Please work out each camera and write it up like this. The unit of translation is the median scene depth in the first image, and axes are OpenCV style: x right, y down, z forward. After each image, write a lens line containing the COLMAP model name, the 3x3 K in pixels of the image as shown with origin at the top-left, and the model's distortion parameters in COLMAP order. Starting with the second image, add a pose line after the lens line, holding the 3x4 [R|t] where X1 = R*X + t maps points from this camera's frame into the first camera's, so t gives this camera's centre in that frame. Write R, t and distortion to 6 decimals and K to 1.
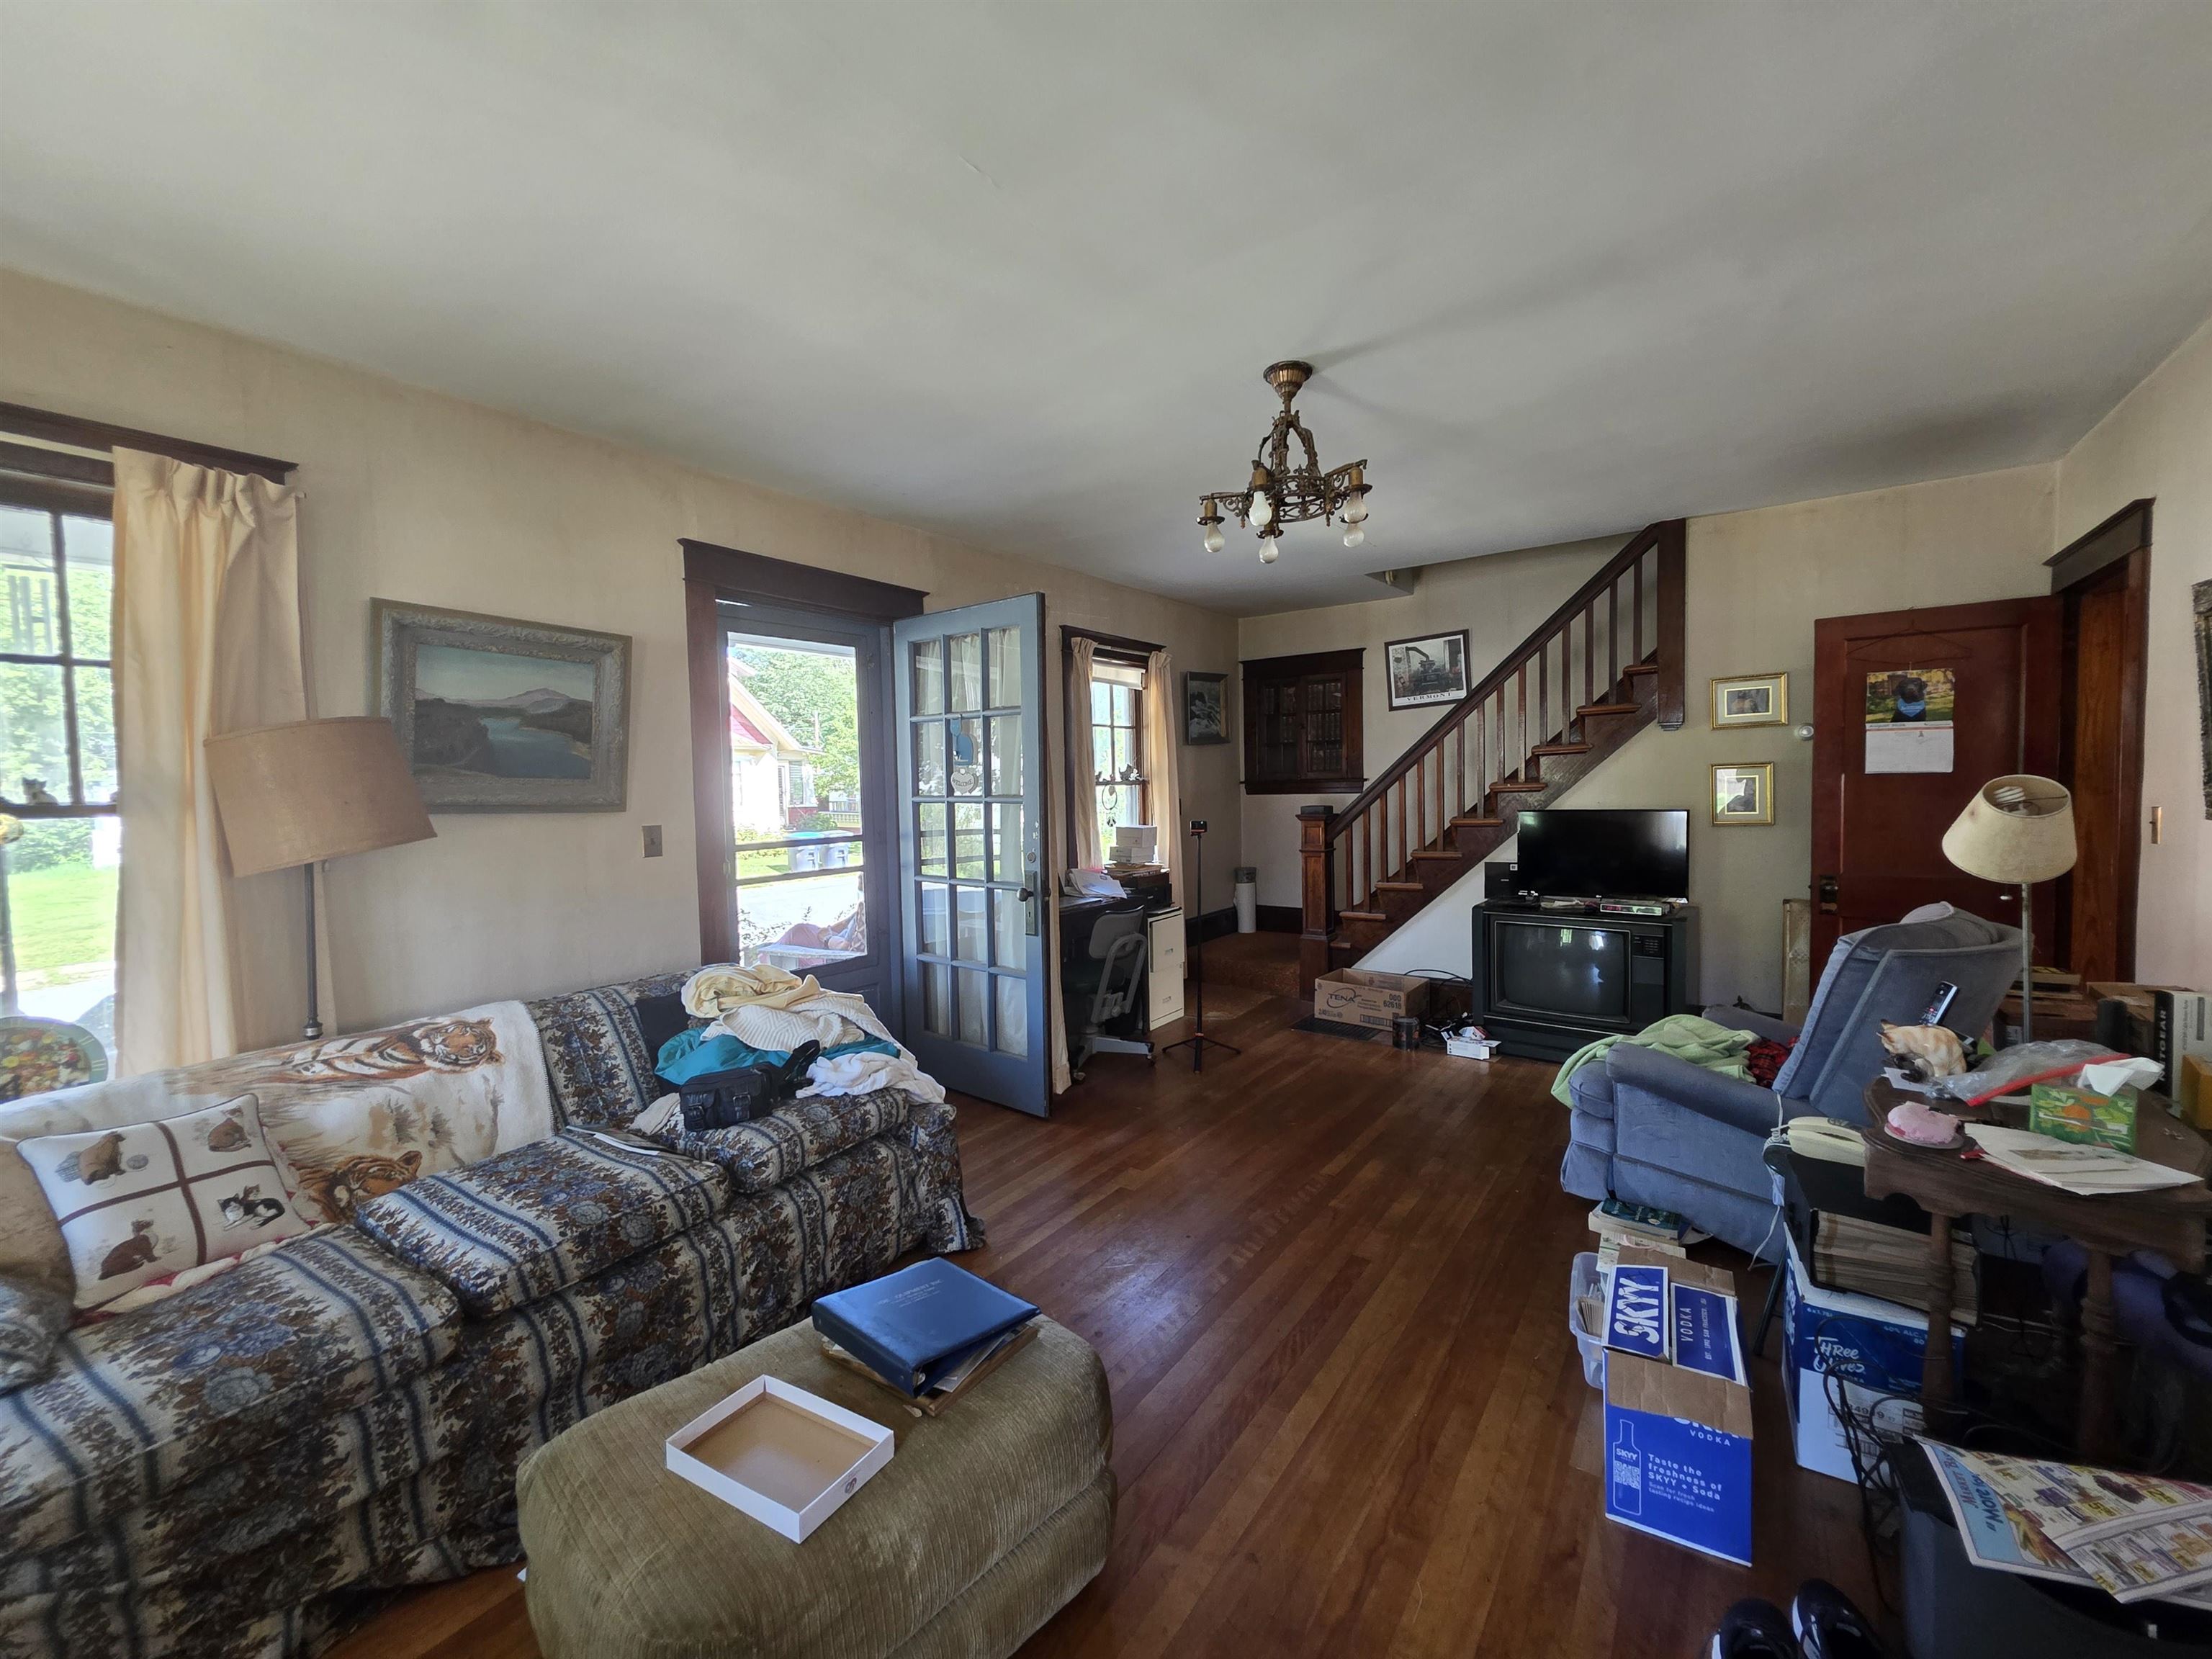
lens RADIAL K [[888.4, 0, 1105.2], [0, 888.4, 827.8], [0, 0, 1]] dist [0.001147, 0.000045]
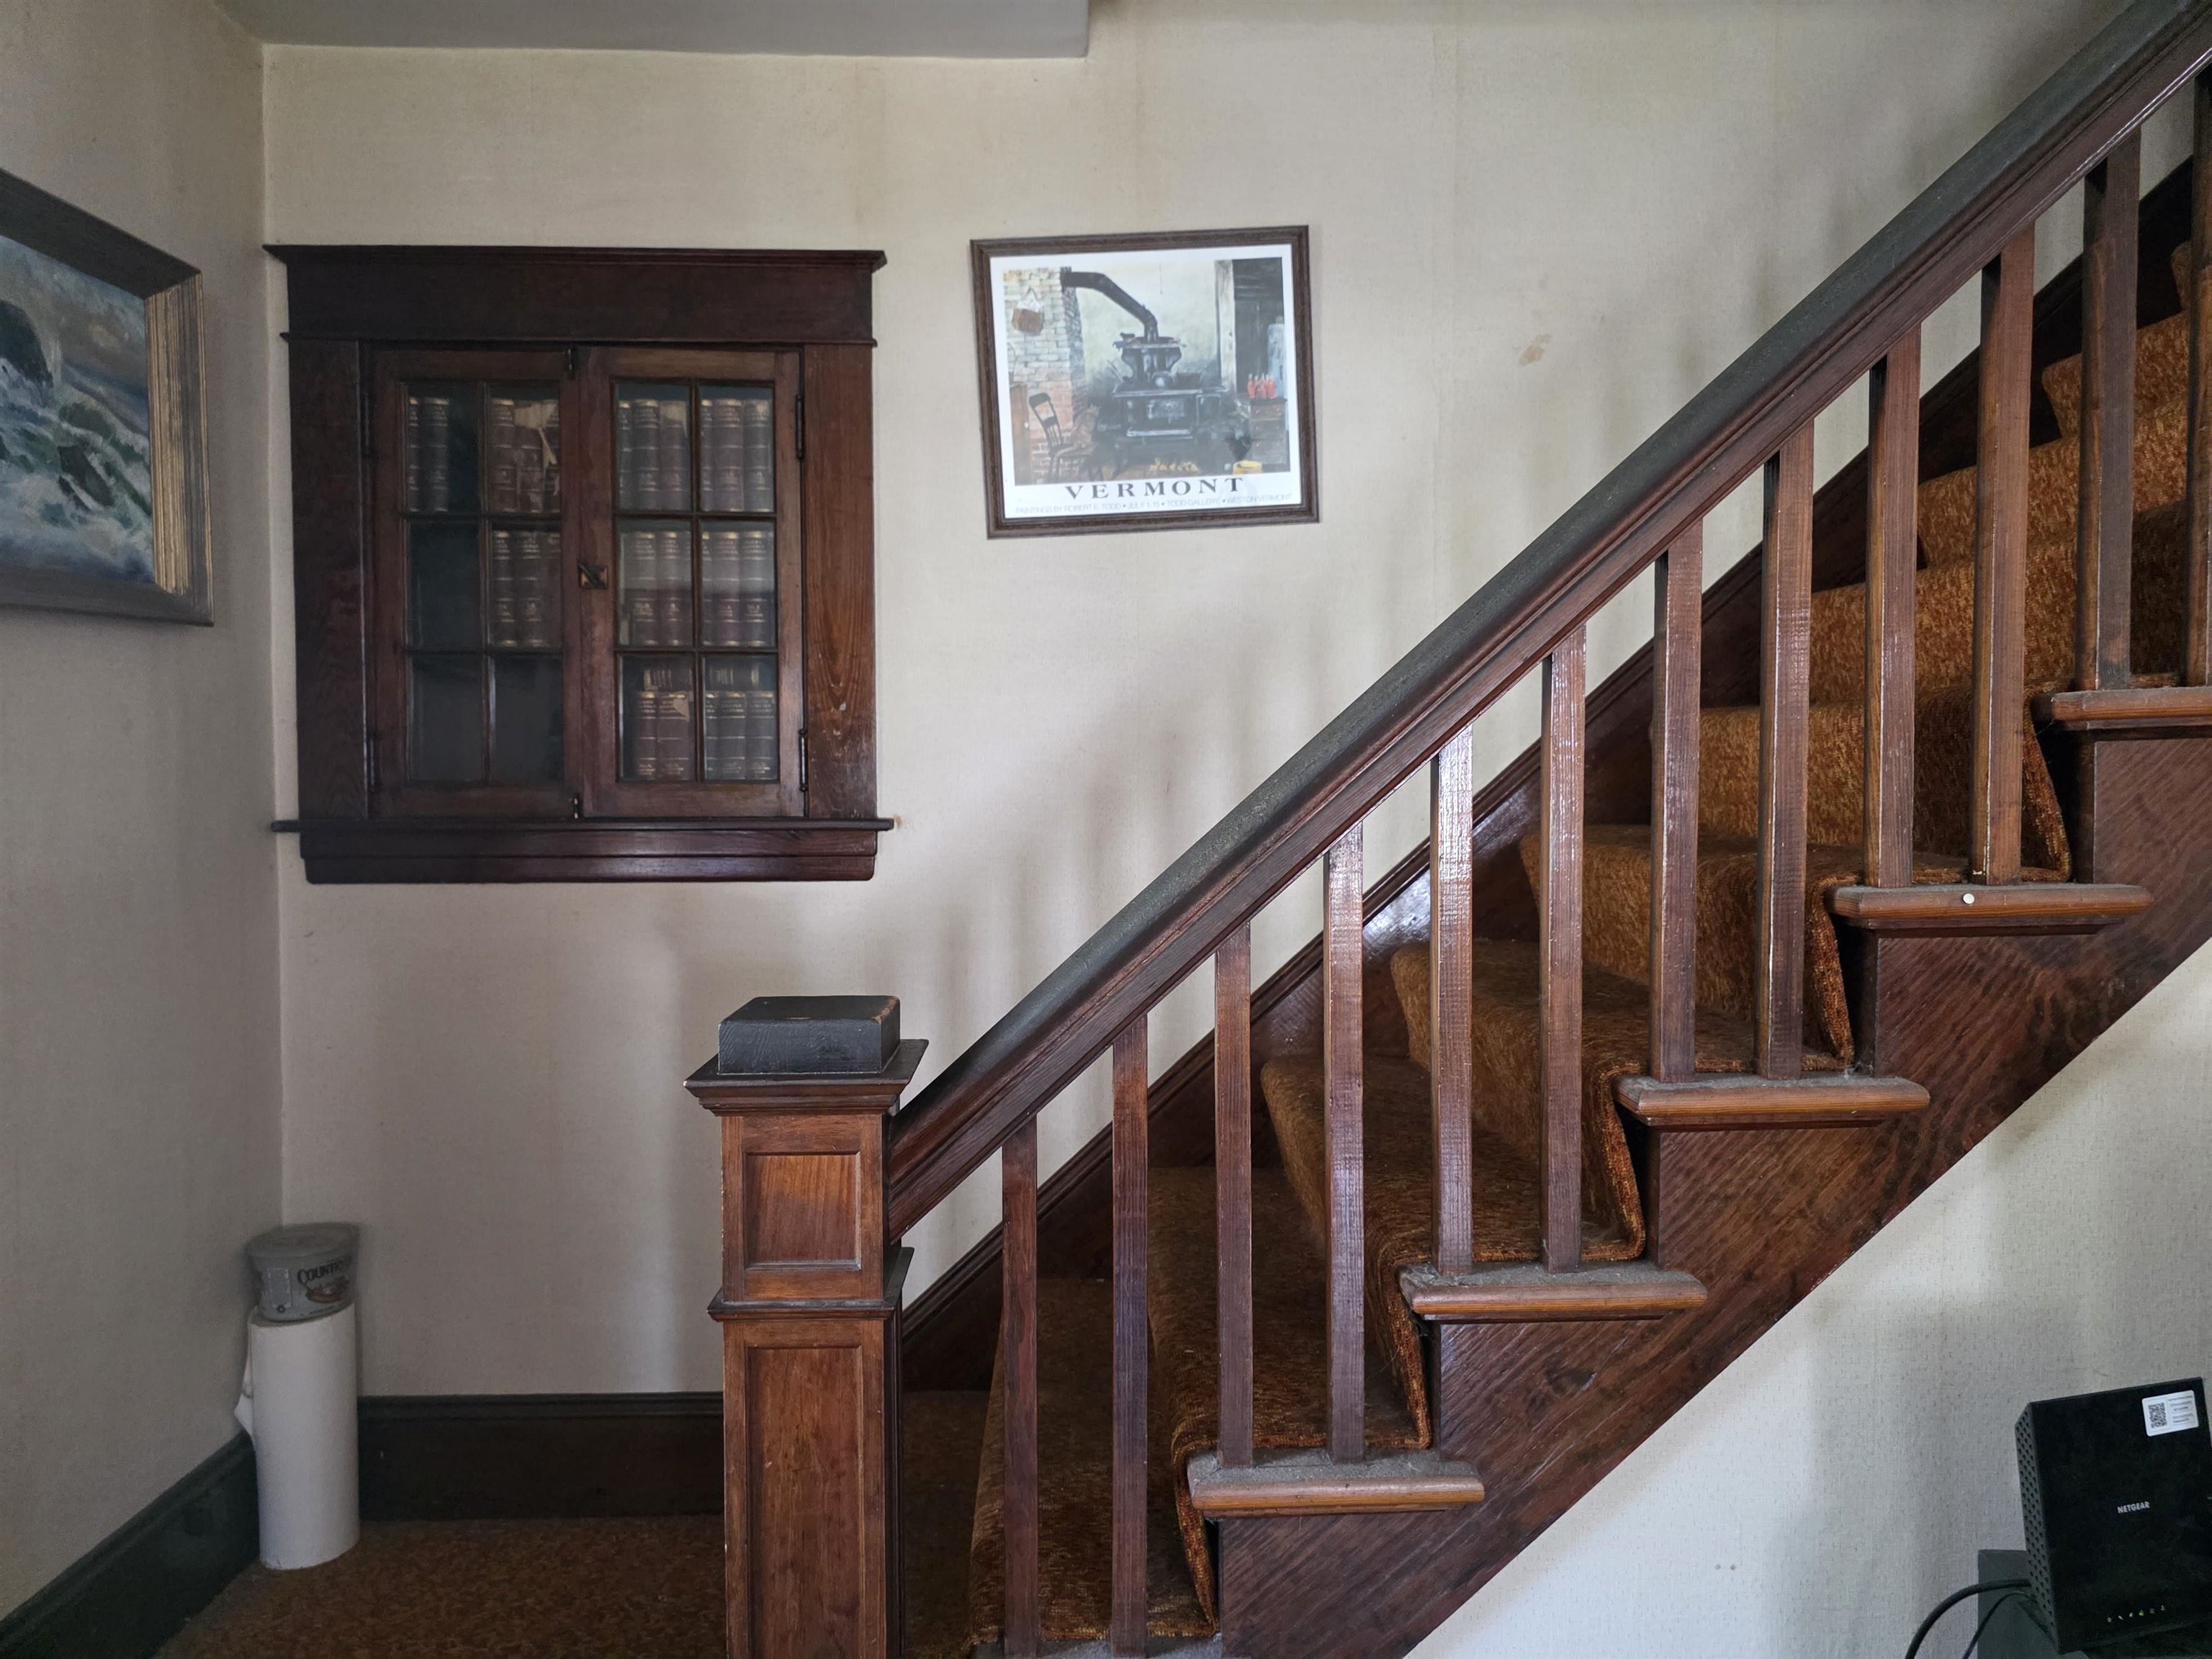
lens RADIAL K [[1491.2, 0, 1105.6], [0, 1491.2, 827.0], [0, 0, 1]] dist [0.060327, -0.057627]
pose [[0.798521, 0.004469, 0.601951, 0.100716], [0.014605, 0.999534, -0.026794, -0.041289], [-0.601790, 0.030187, 0.798084, 0.638393]]
